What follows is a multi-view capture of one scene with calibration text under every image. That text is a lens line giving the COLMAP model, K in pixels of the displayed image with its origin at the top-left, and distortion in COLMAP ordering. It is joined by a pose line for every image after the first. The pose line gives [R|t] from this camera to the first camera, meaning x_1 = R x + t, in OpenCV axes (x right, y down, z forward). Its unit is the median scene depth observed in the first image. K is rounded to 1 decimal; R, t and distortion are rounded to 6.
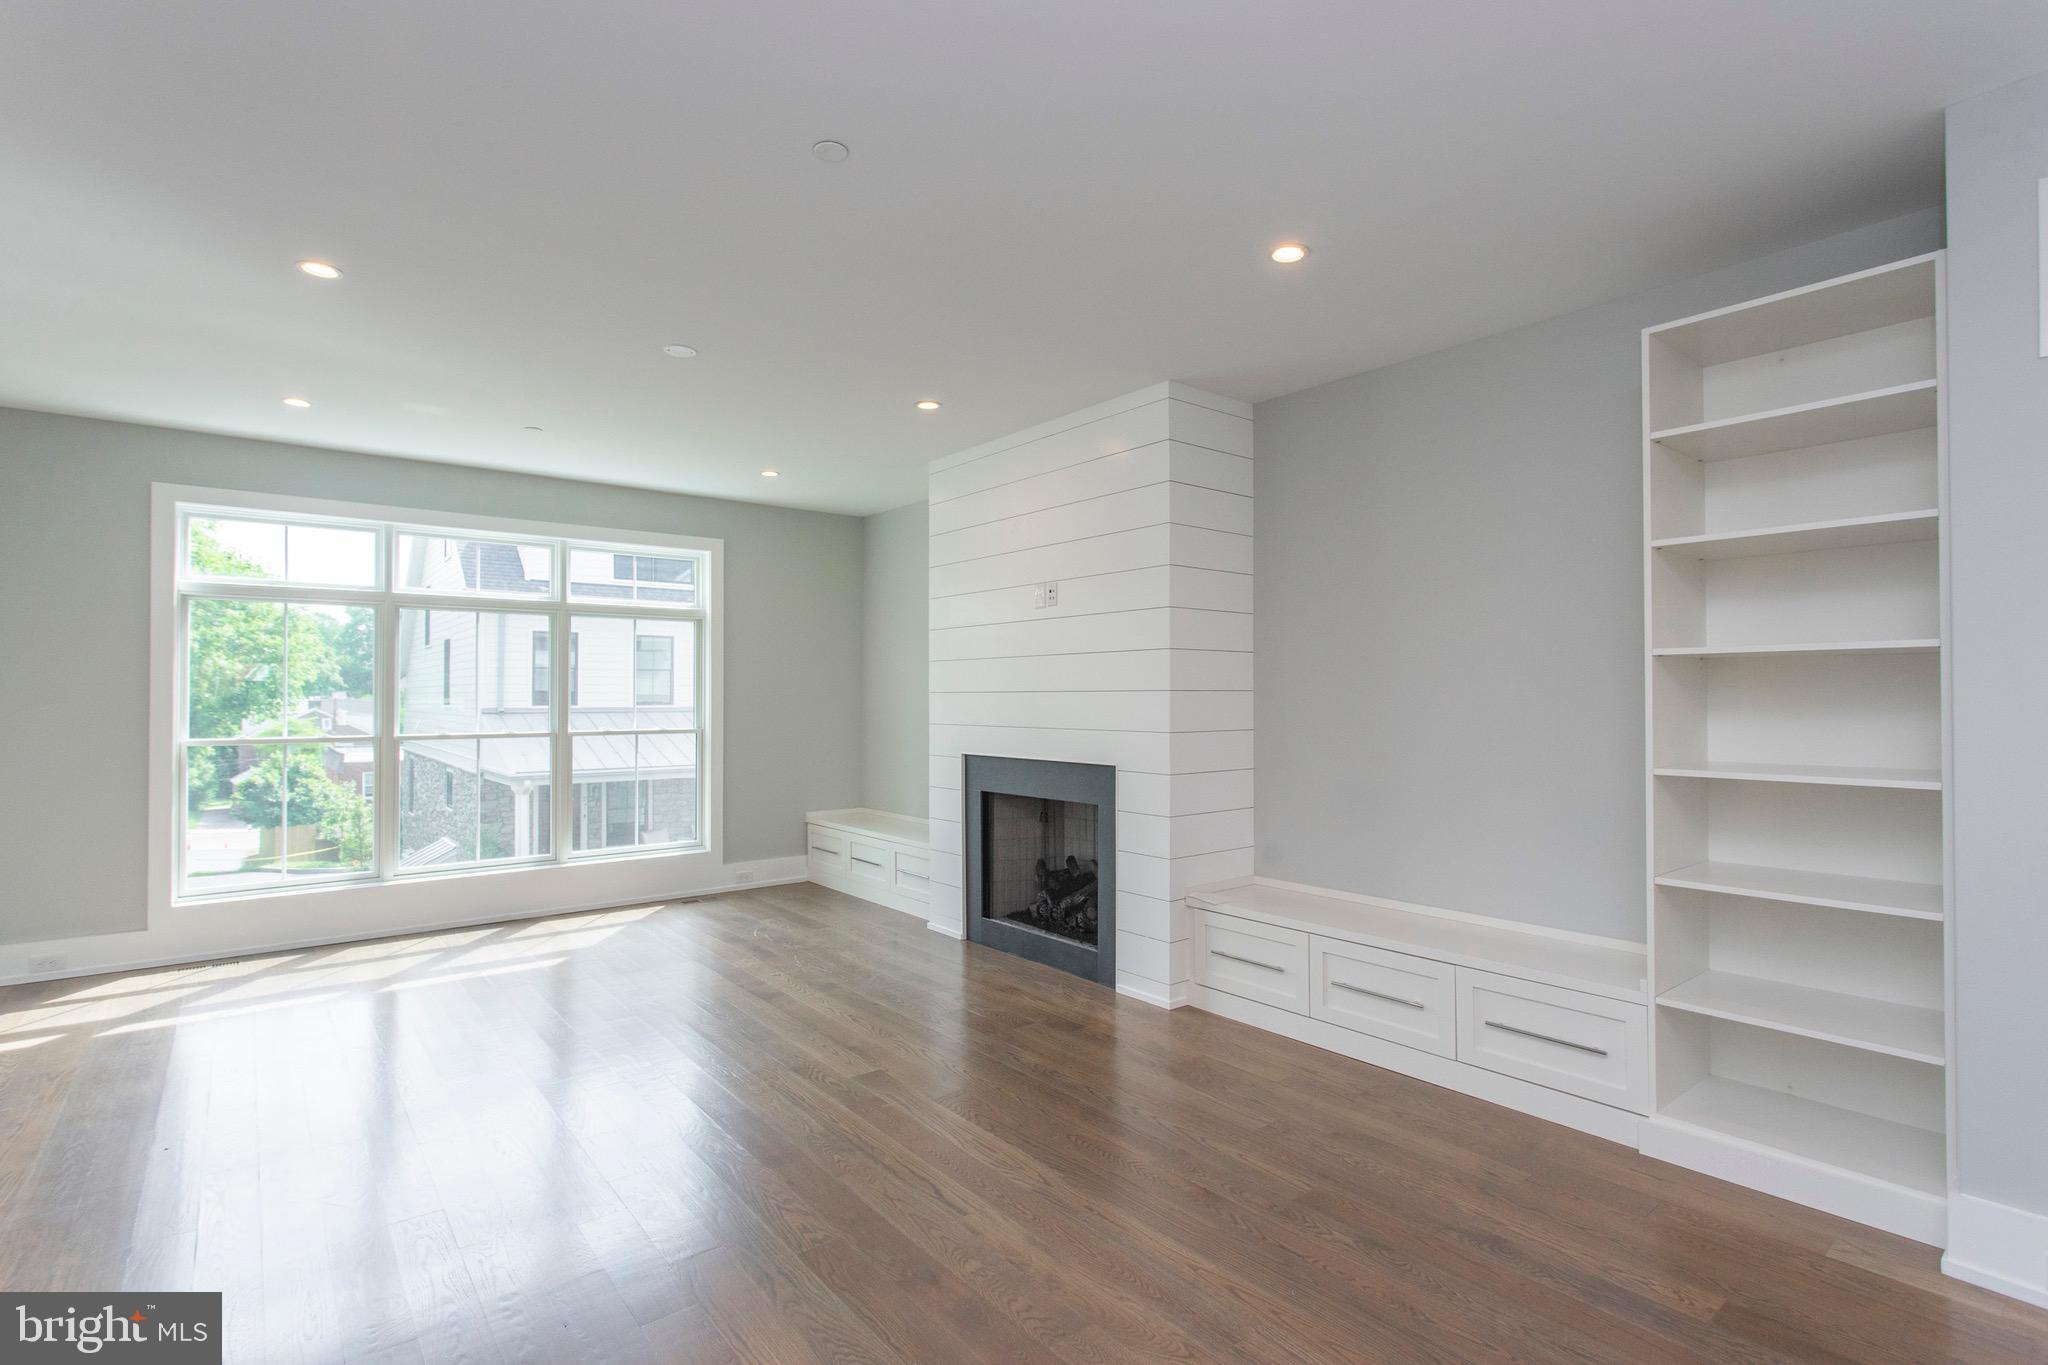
lens RADIAL K [[972.3, 0, 1011.3], [0, 972.3, 693.7], [0, 0, 1]] dist [-0.009070, 0.001791]
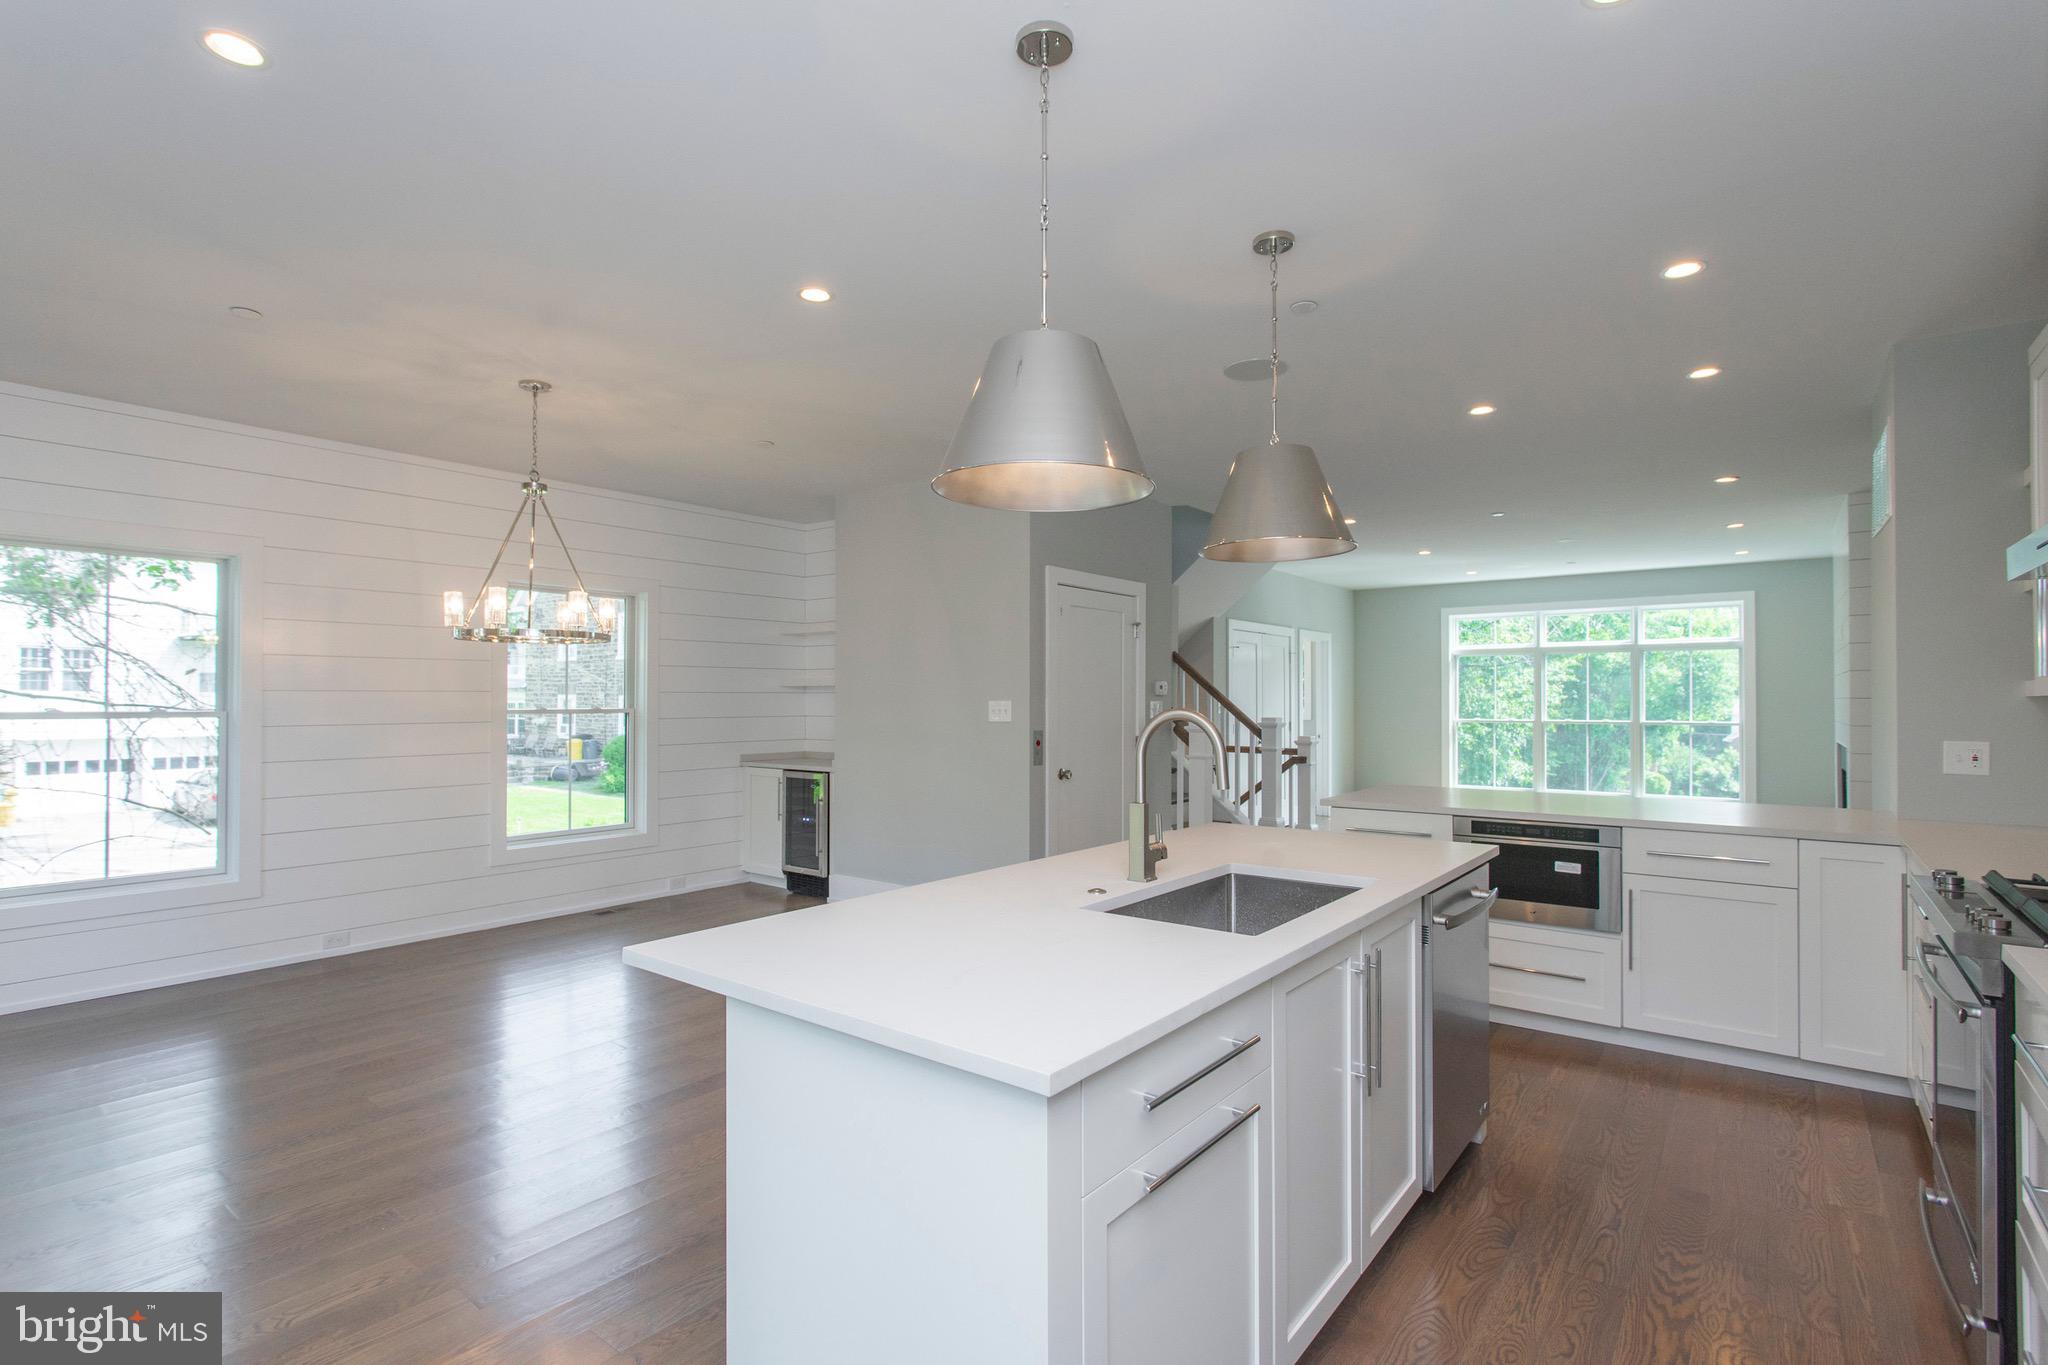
lens RADIAL K [[972.3, 0, 1017.9], [0, 972.3, 690.1], [0, 0, 1]] dist [-0.009070, 0.001791]
pose [[0.237050, -0.007269, -0.971470, 1.054849], [0.002795, 0.999973, -0.006801, -0.007328], [0.971493, -0.001104, 0.237064, -0.508305]]
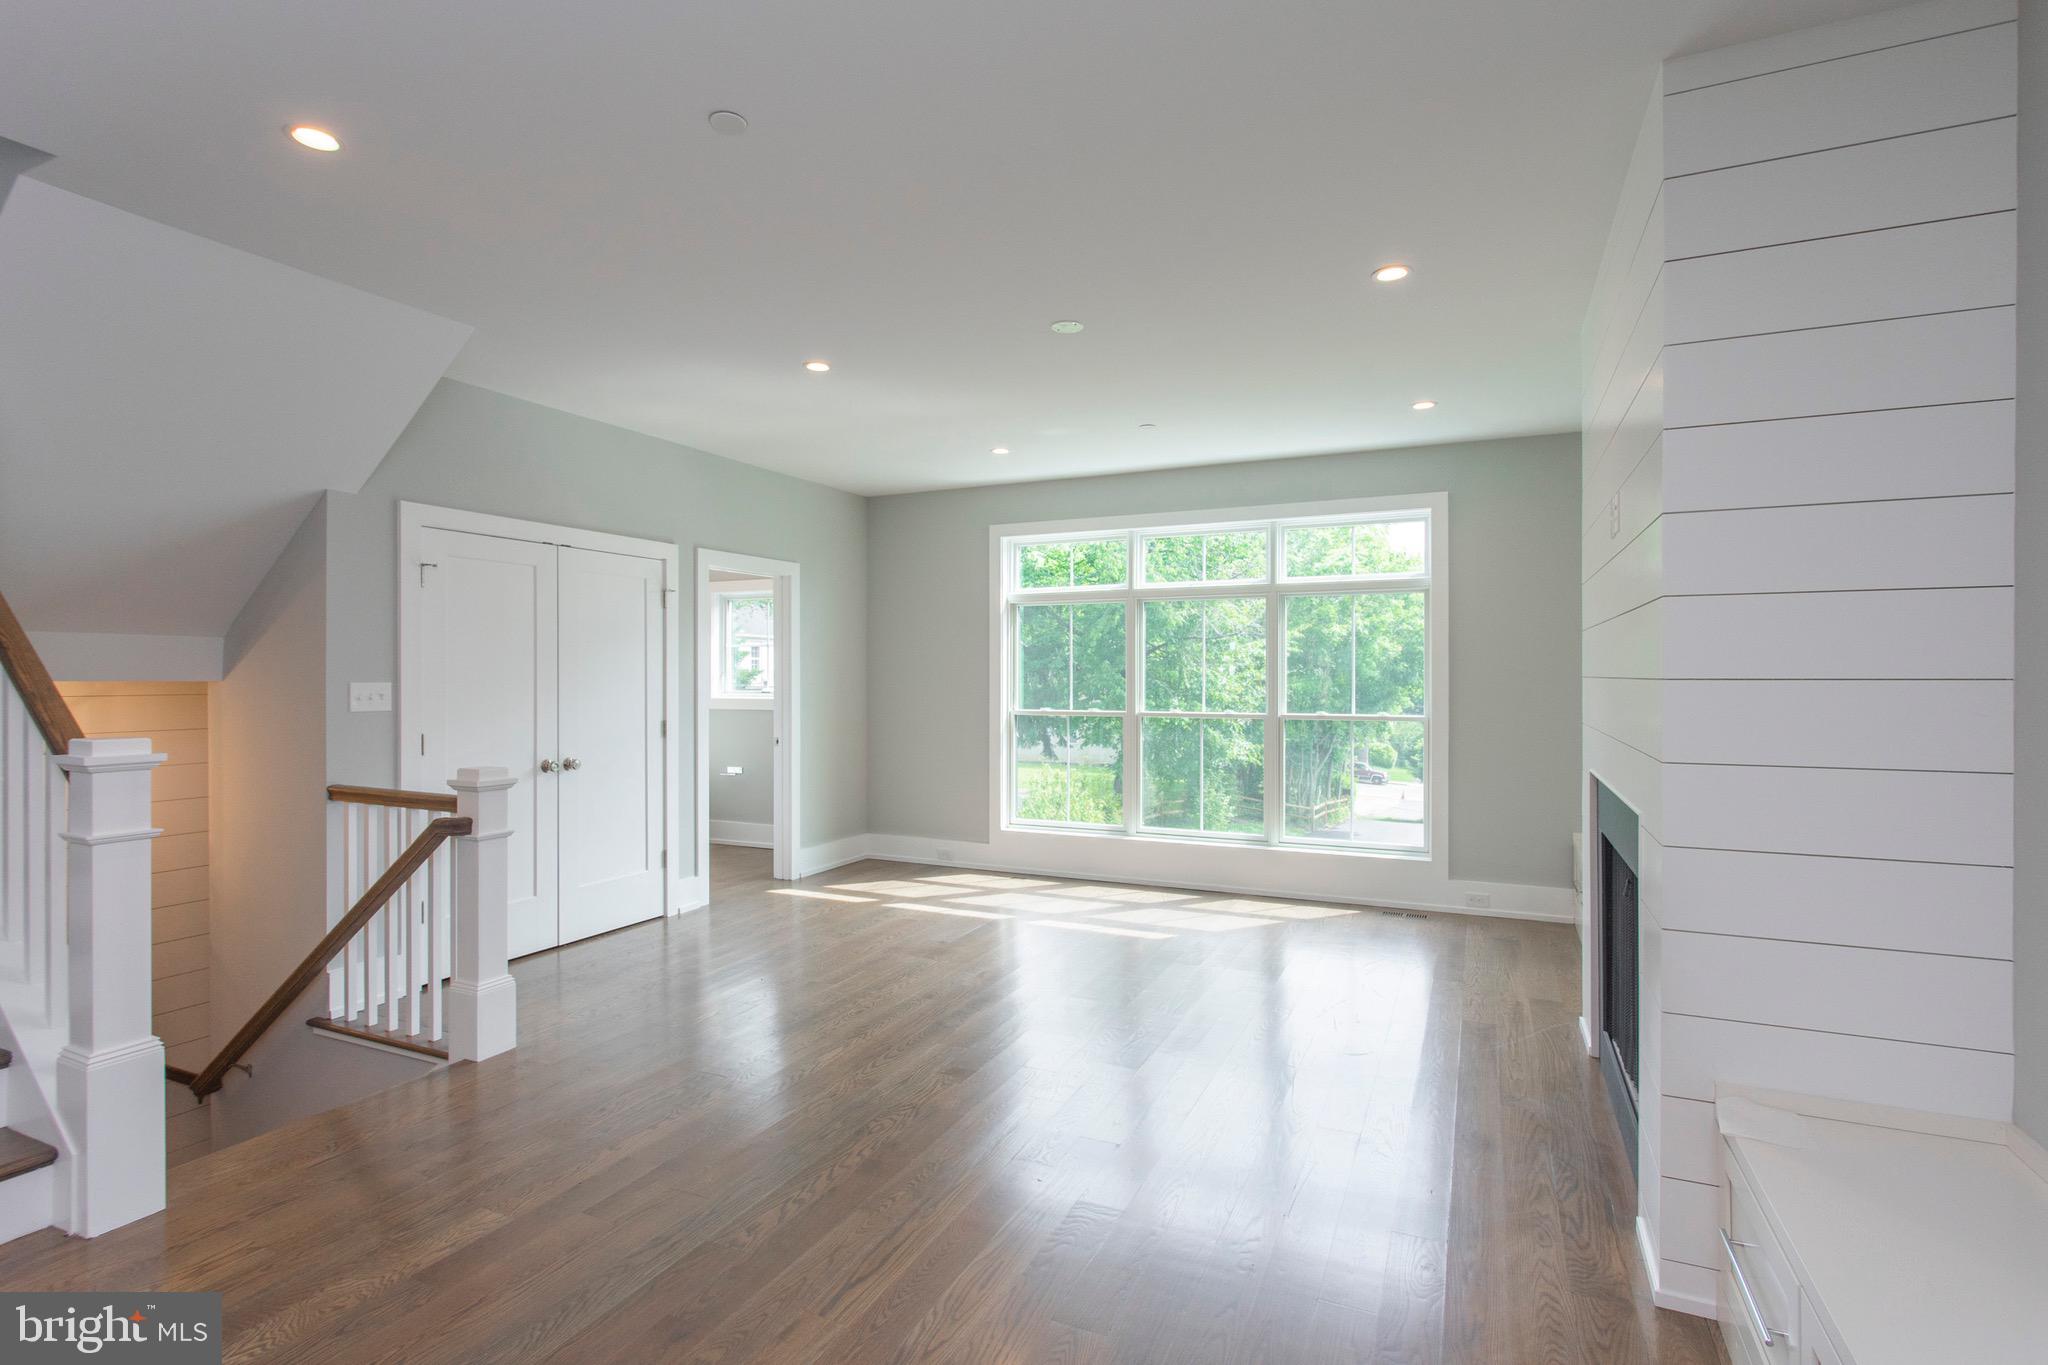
lens RADIAL K [[972.3, 0, 1021.5], [0, 972.3, 679.4], [0, 0, 1]] dist [-0.009070, 0.001791]
pose [[0.440298, 0.006644, -0.897827, 0.368017], [0.003330, 0.999954, 0.009033, -0.007185], [0.897846, -0.006967, 0.440255, 0.379725]]
